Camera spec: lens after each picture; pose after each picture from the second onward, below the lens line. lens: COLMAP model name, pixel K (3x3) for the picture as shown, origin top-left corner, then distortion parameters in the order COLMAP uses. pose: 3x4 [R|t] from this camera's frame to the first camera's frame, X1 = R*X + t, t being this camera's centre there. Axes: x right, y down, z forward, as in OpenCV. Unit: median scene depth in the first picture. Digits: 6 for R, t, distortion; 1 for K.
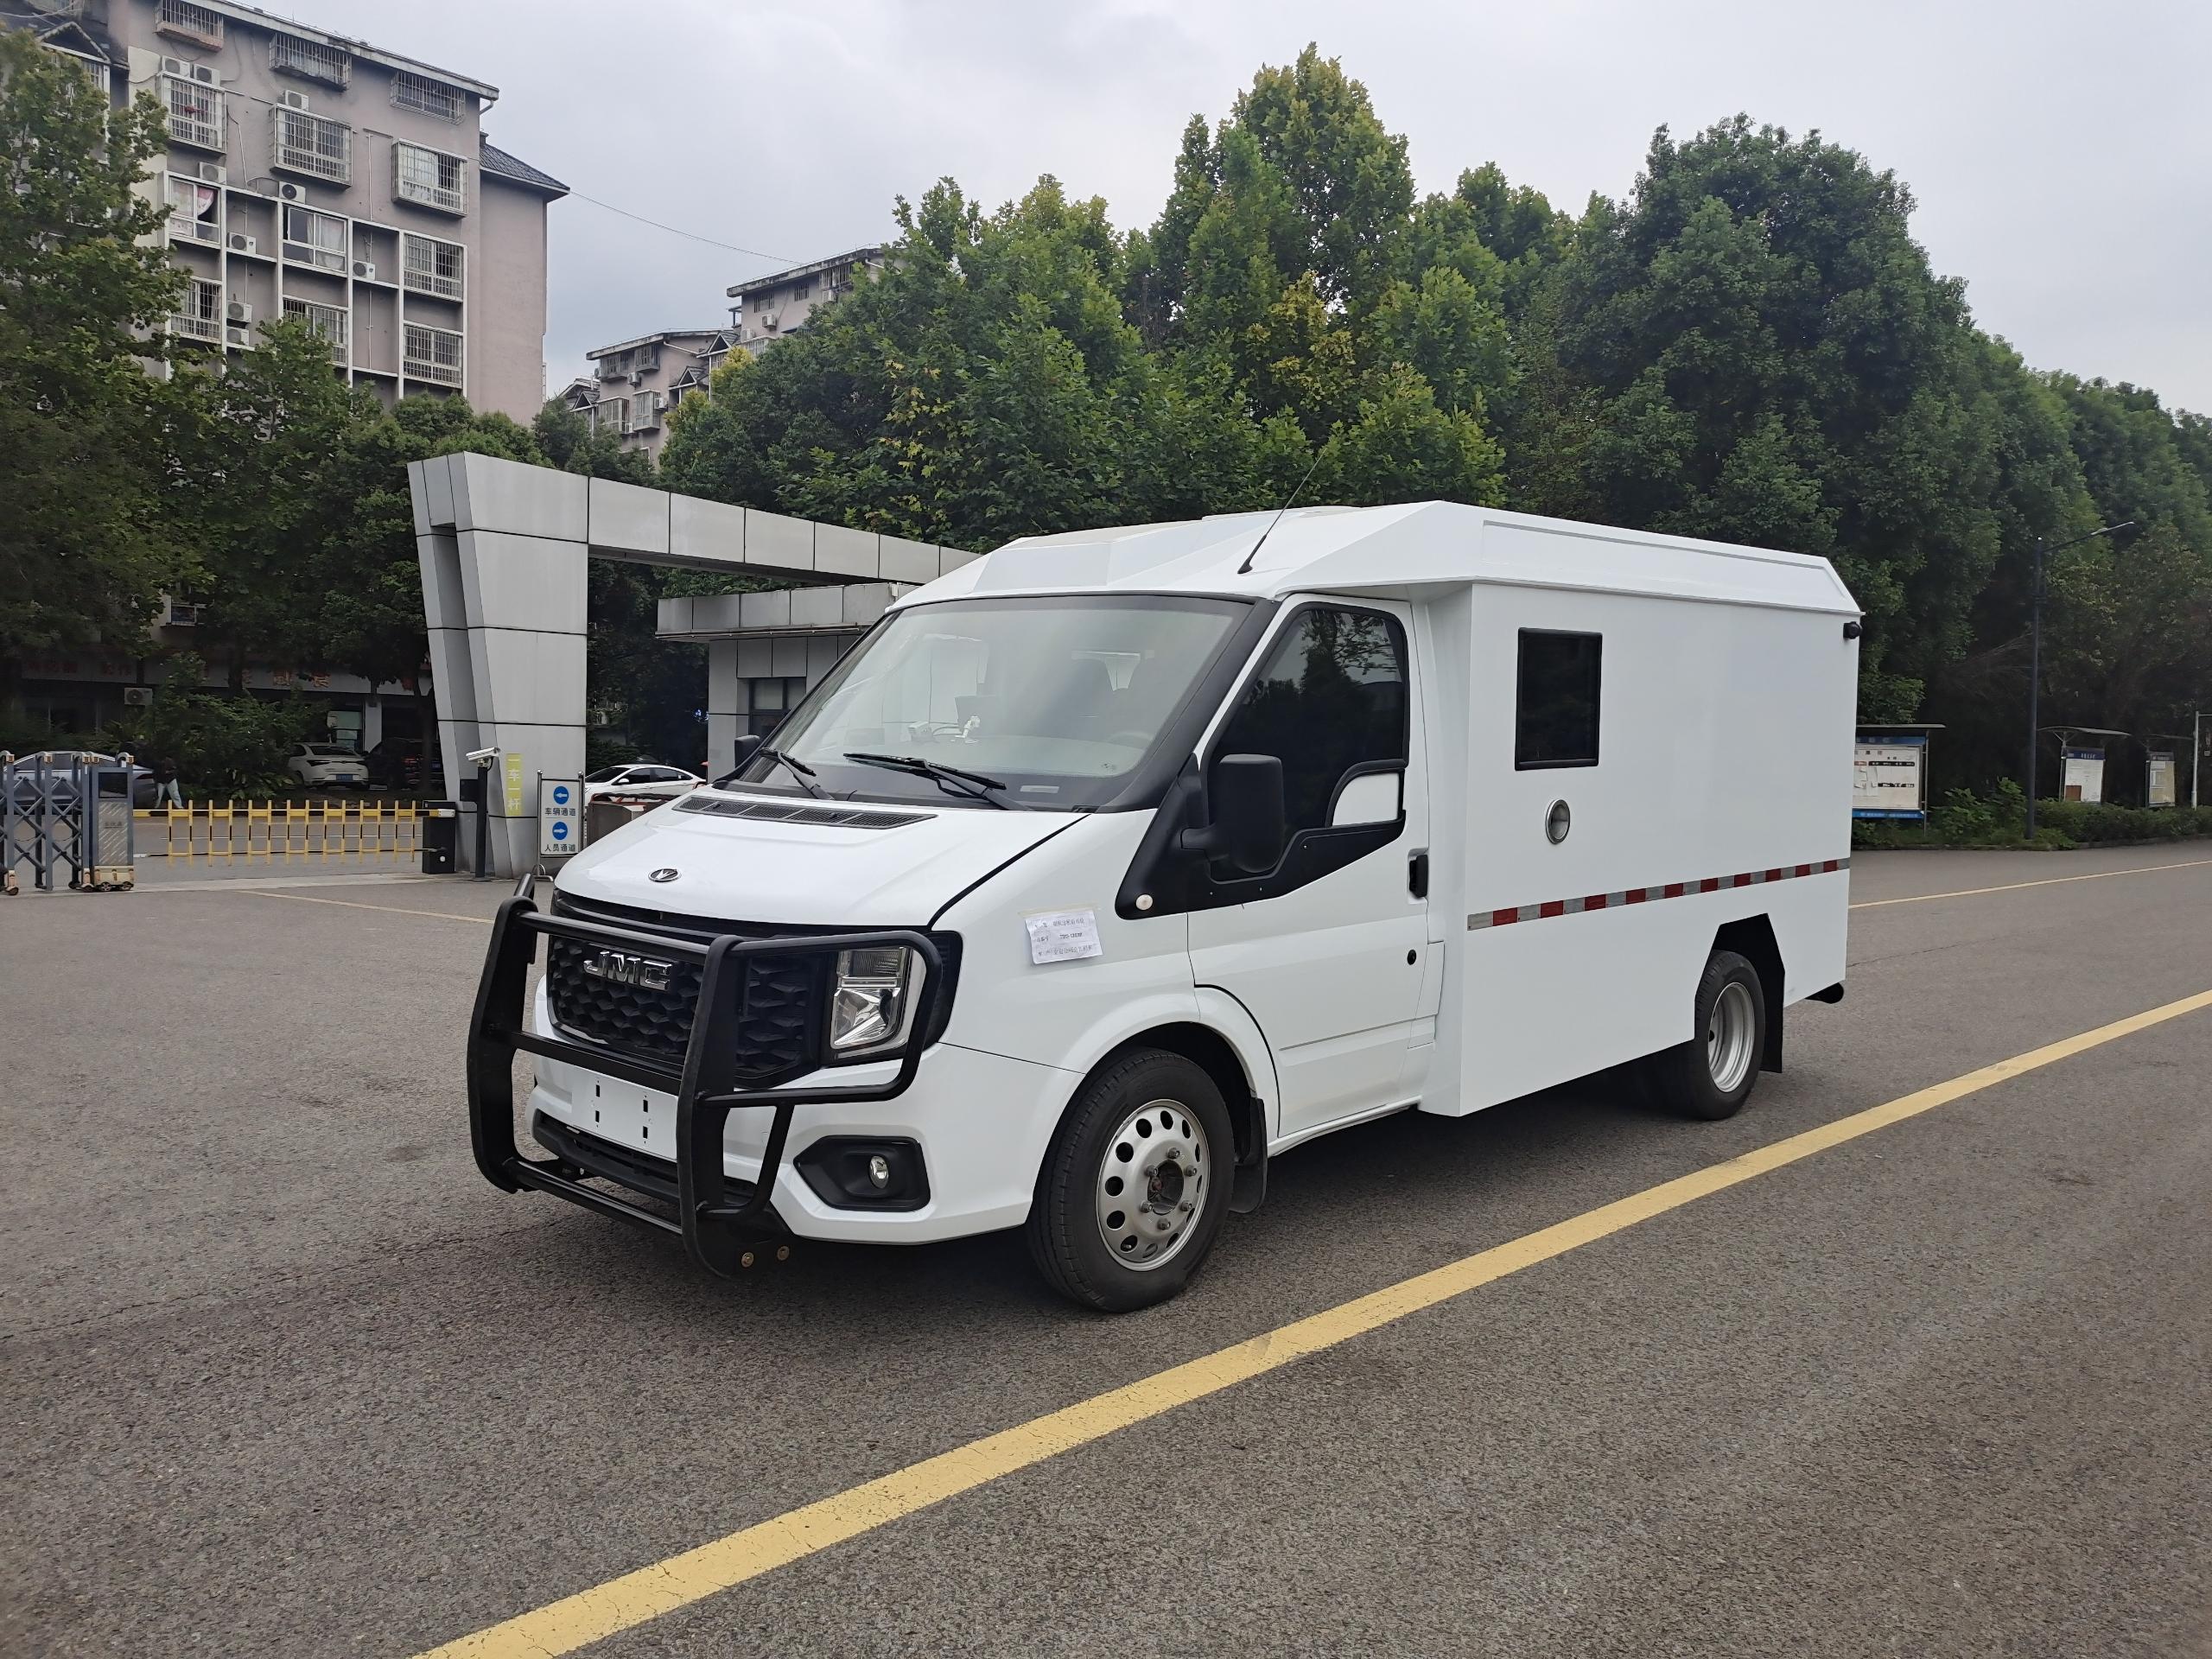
lens RADIAL K [[1702.6, 0, 1123.4], [0, 1702.6, 821.4], [0, 0, 1]] dist [0.048431, -0.031942]
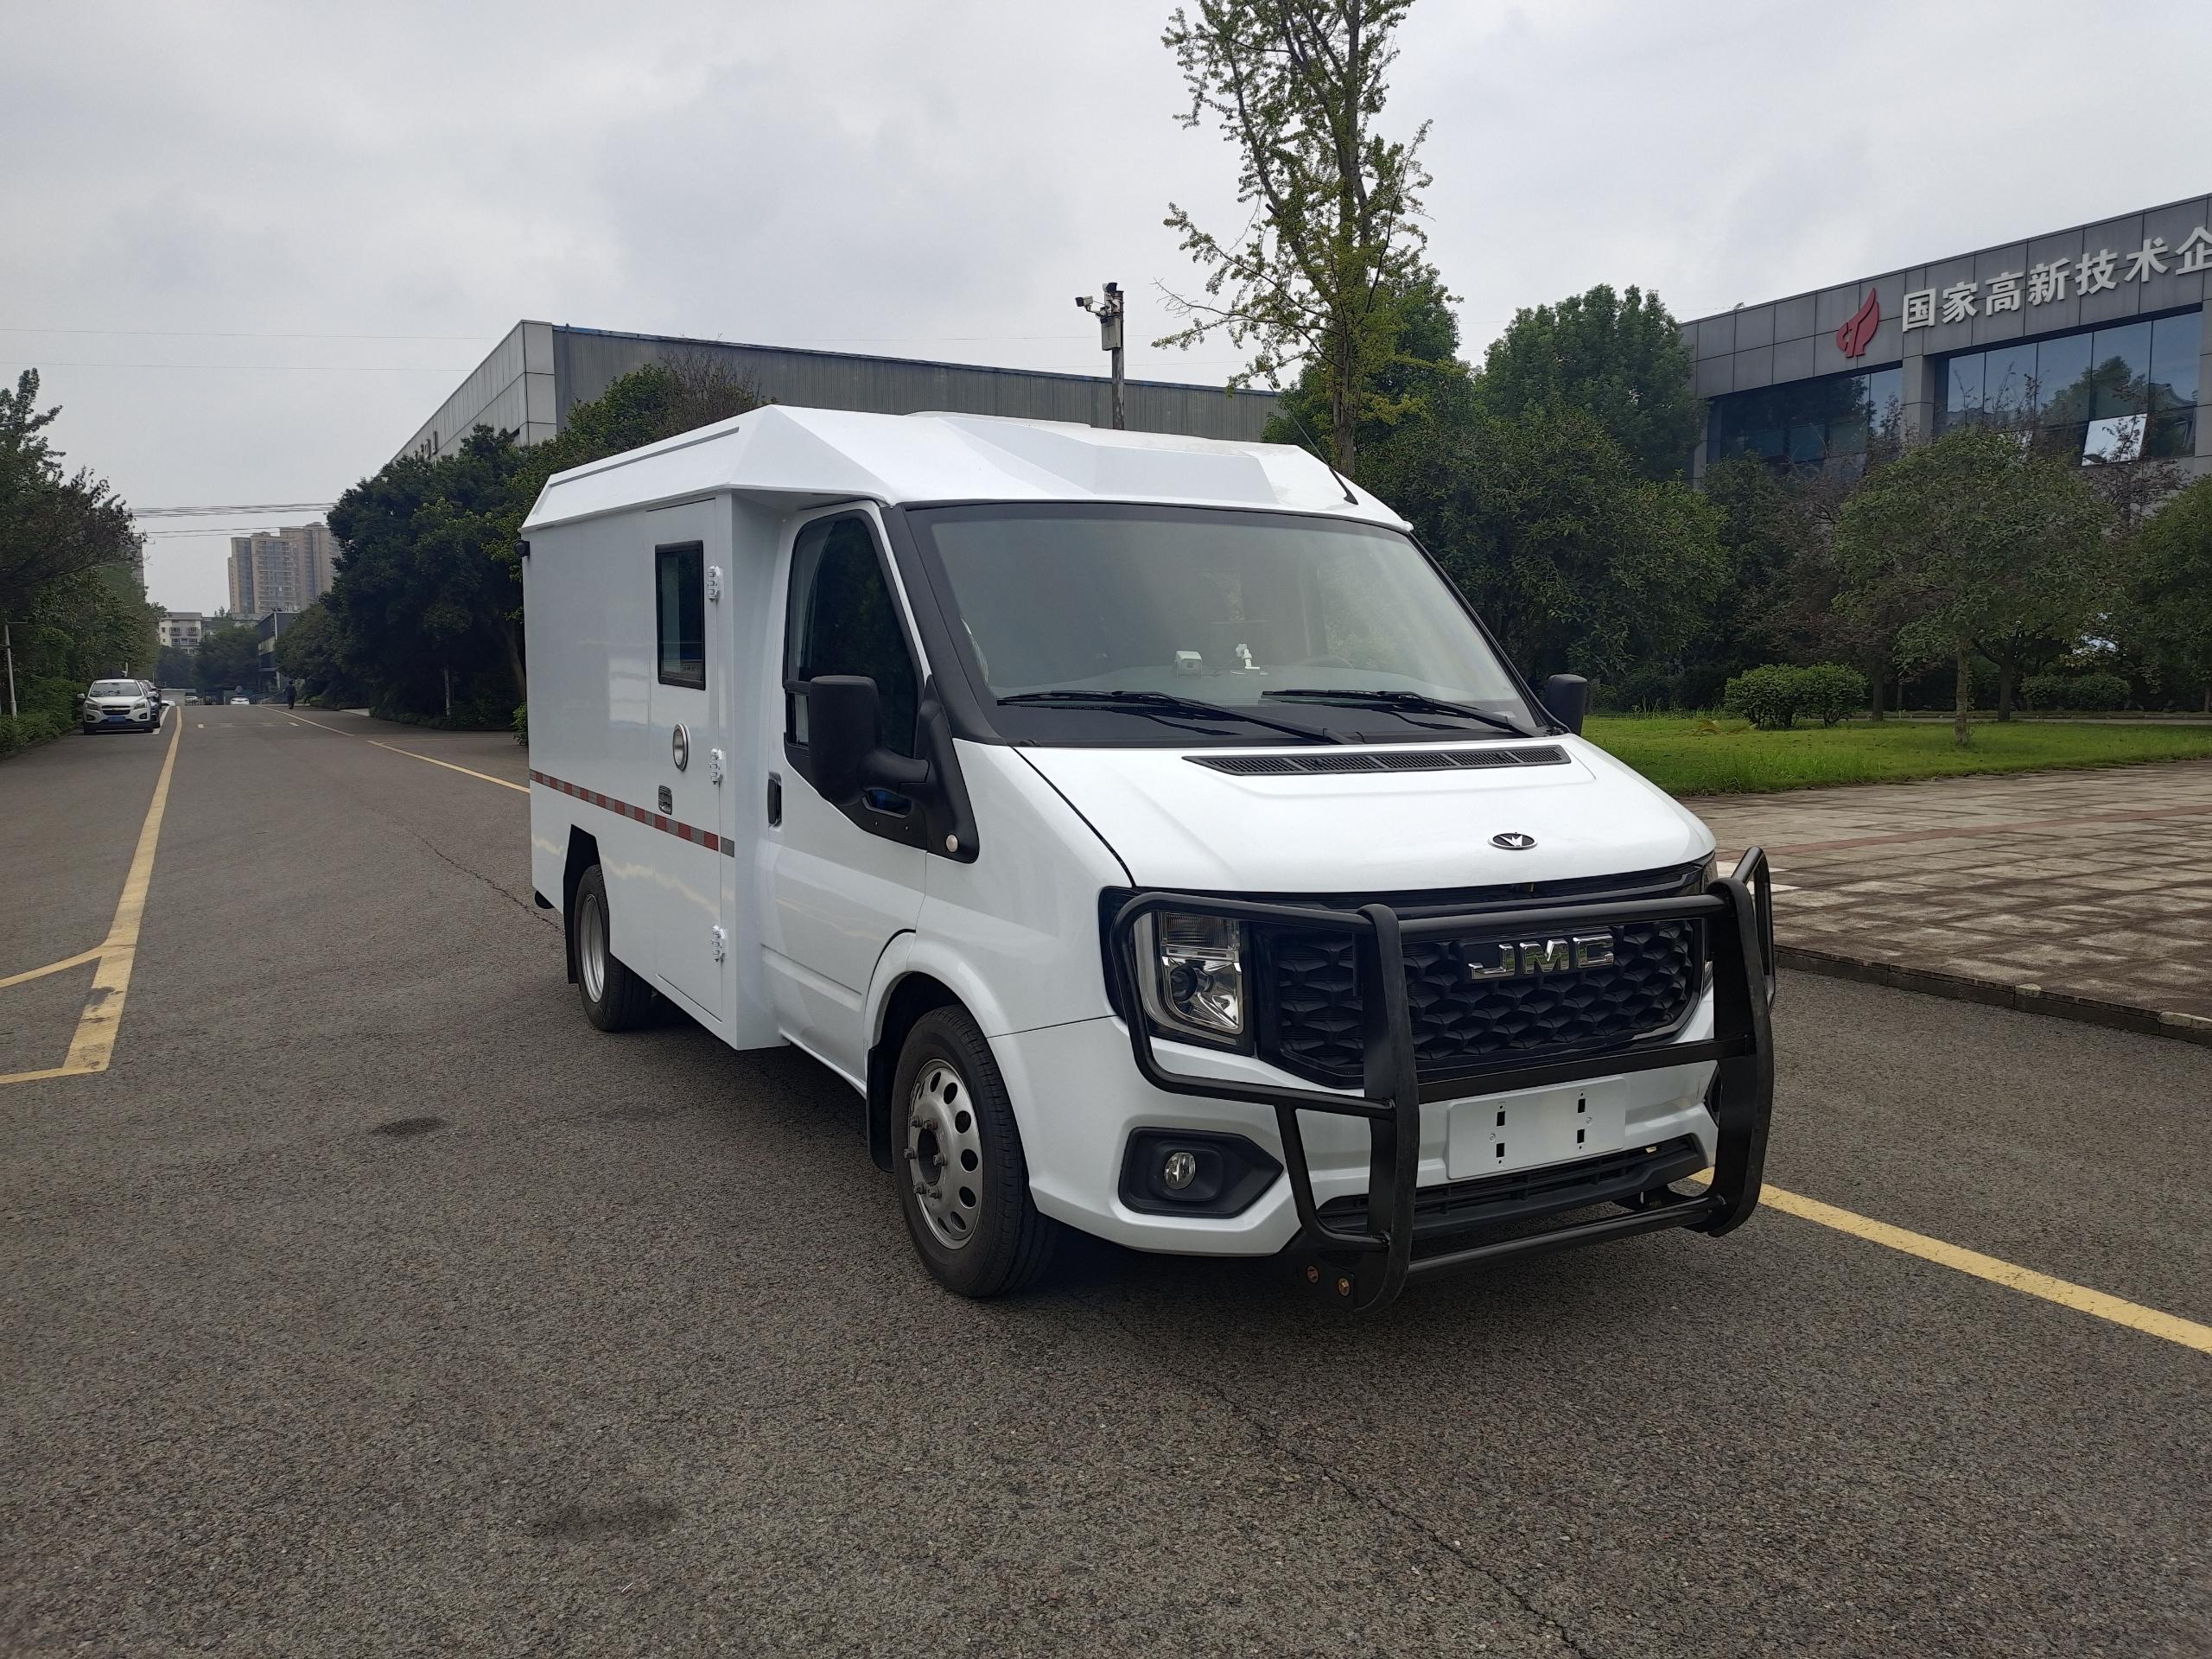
lens RADIAL K [[1702.6, 0, 1084.0], [0, 1702.6, 832.7], [0, 0, 1]] dist [0.048431, -0.031942]
pose [[0.299901, -0.119008, 0.946518, -0.197302], [0.060324, 0.992568, 0.105685, -0.012901], [-0.952061, 0.025402, 0.304851, 0.166959]]
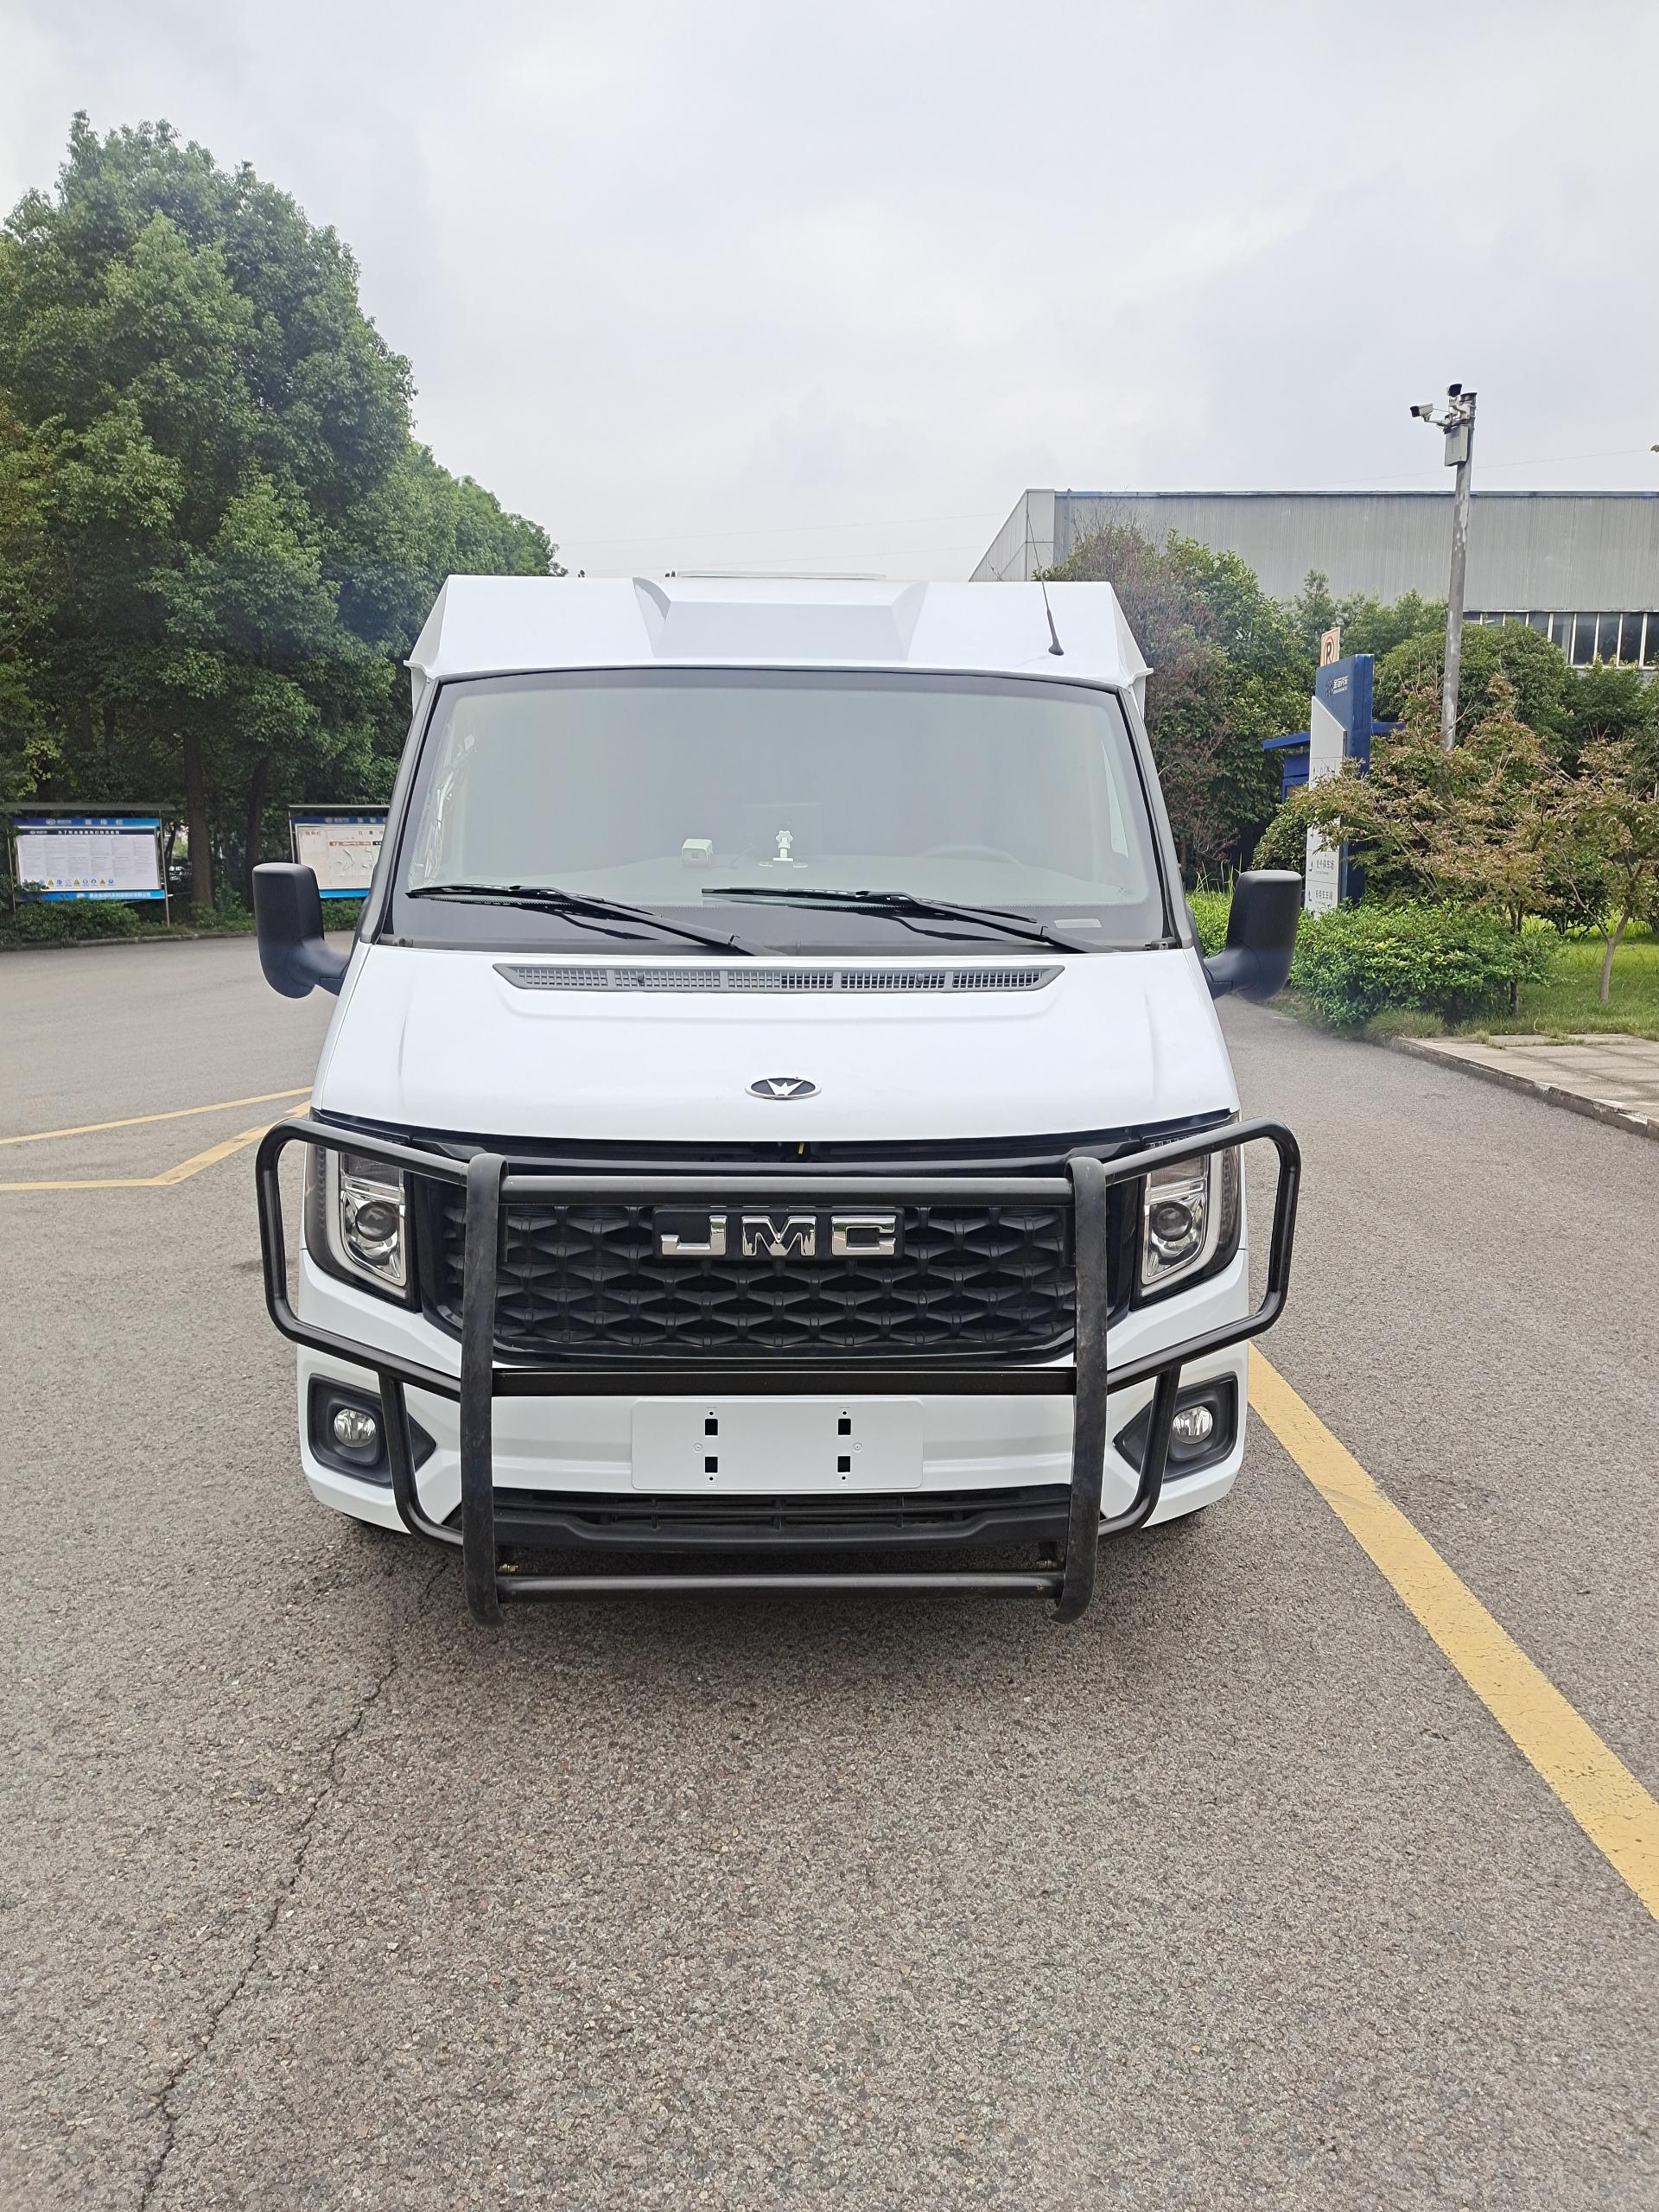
lens RADIAL K [[1702.6, 0, 797.4], [0, 1702.6, 1116.9], [0, 0, 1]] dist [0.048431, -0.031942]
pose [[0.701144, -0.138216, 0.699495, -0.128740], [0.048439, 0.987999, 0.146668, -0.009607], [-0.711373, -0.068952, 0.699424, 0.094030]]
